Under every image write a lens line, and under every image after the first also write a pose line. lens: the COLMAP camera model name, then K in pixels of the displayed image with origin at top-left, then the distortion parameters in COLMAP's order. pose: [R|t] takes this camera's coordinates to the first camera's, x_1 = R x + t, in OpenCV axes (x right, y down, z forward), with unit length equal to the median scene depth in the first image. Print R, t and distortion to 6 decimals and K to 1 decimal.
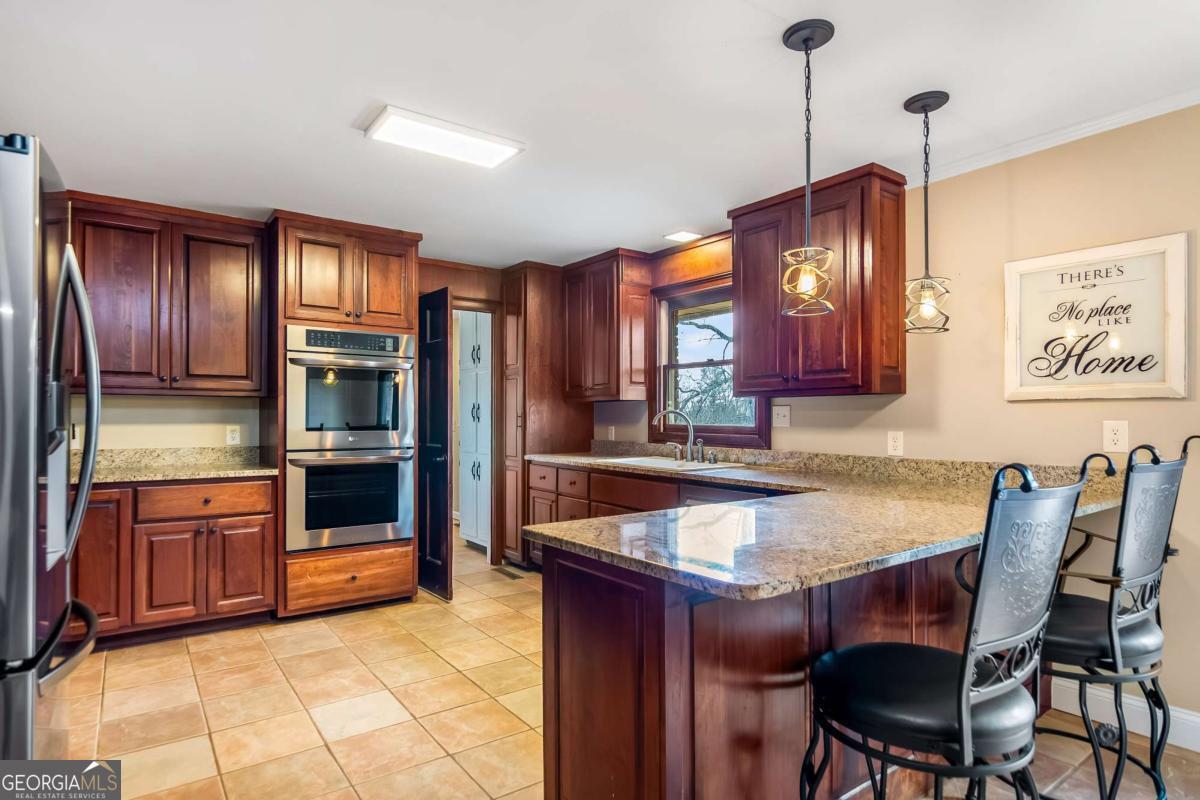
lens RADIAL K [[644.5, 0, 601.4], [0, 644.5, 410.9], [0, 0, 1]] dist [-0.000182, -0.001975]
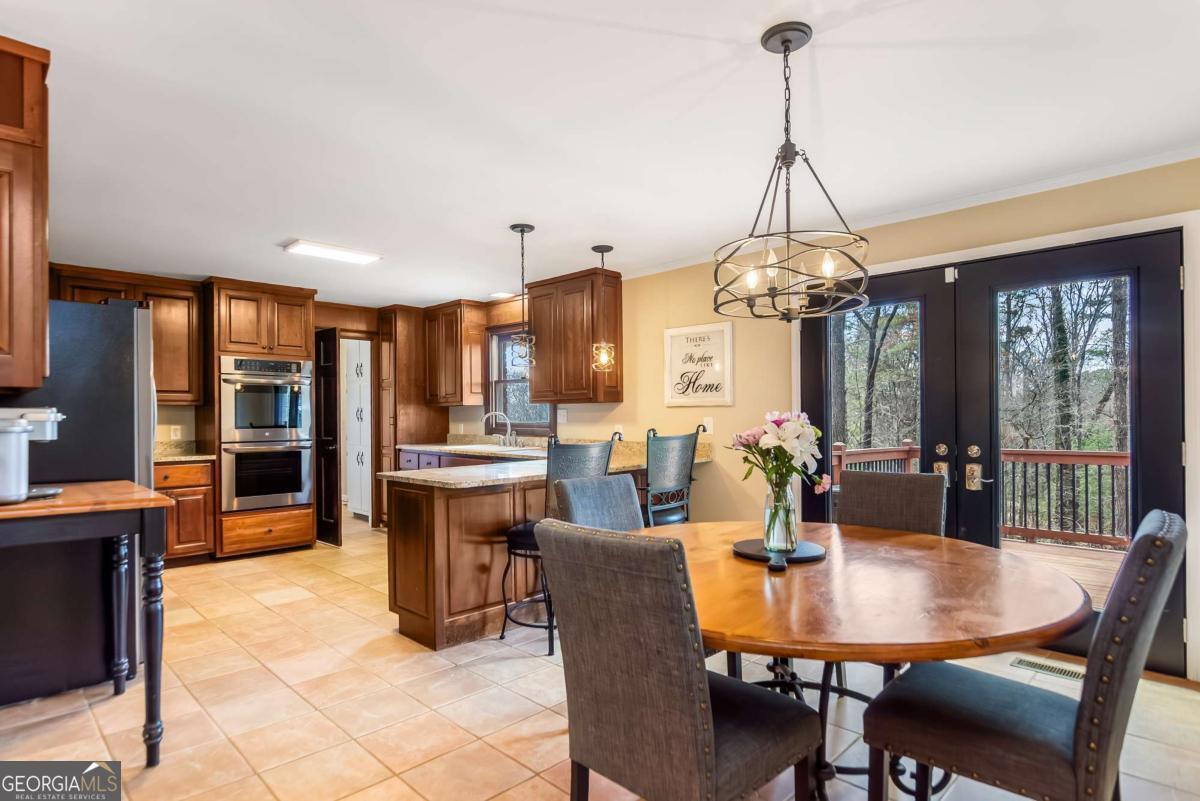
lens RADIAL K [[644.5, 0, 589.4], [0, 644.5, 411.4], [0, 0, 1]] dist [-0.000182, -0.001975]
pose [[0.990098, -0.007700, 0.140166, 0.122255], [0.007043, 0.999962, 0.005179, -0.009676], [-0.140201, -0.004140, 0.990114, -0.523644]]
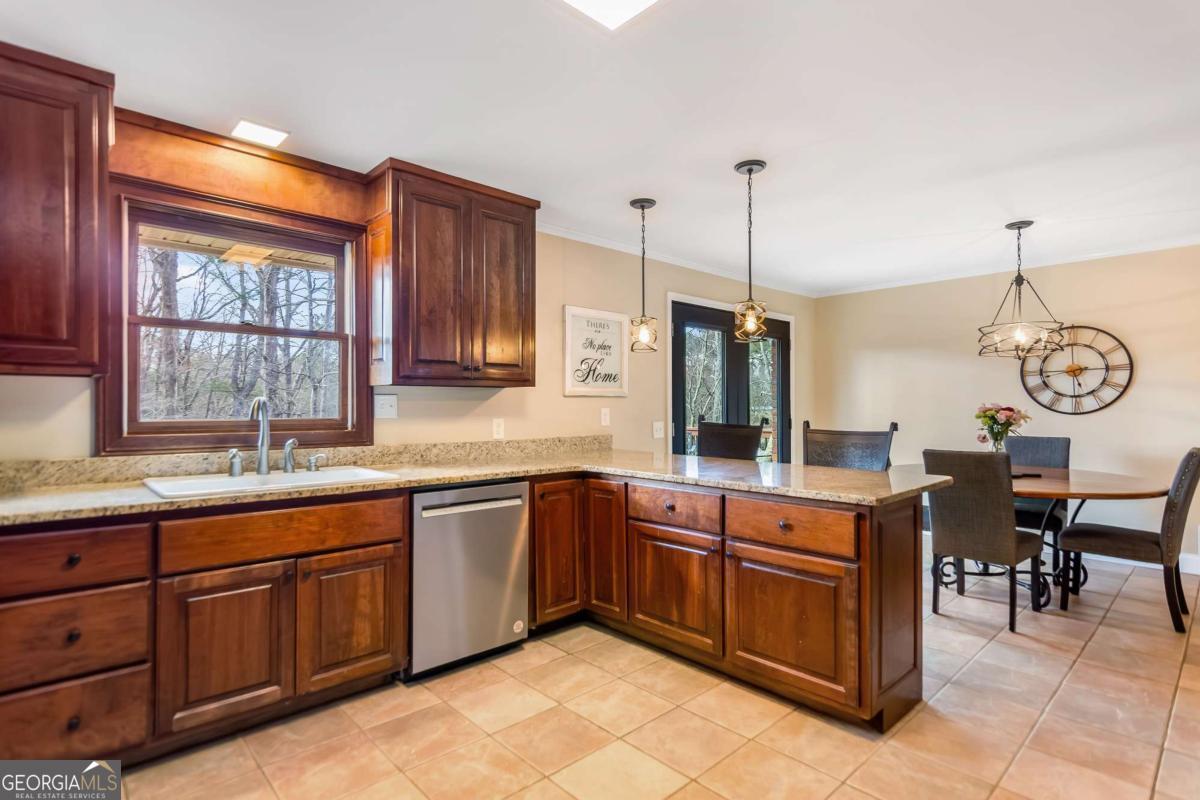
lens RADIAL K [[597.2, 0, 598.7], [0, 597.2, 400.3], [0, 0, 1]] dist [0.003963, -0.002096]
pose [[-0.113916, 0.007371, 0.993463, -0.557067], [-0.007602, 0.999937, -0.008291, 0.004256], [-0.993461, -0.008497, -0.113853, 0.773494]]
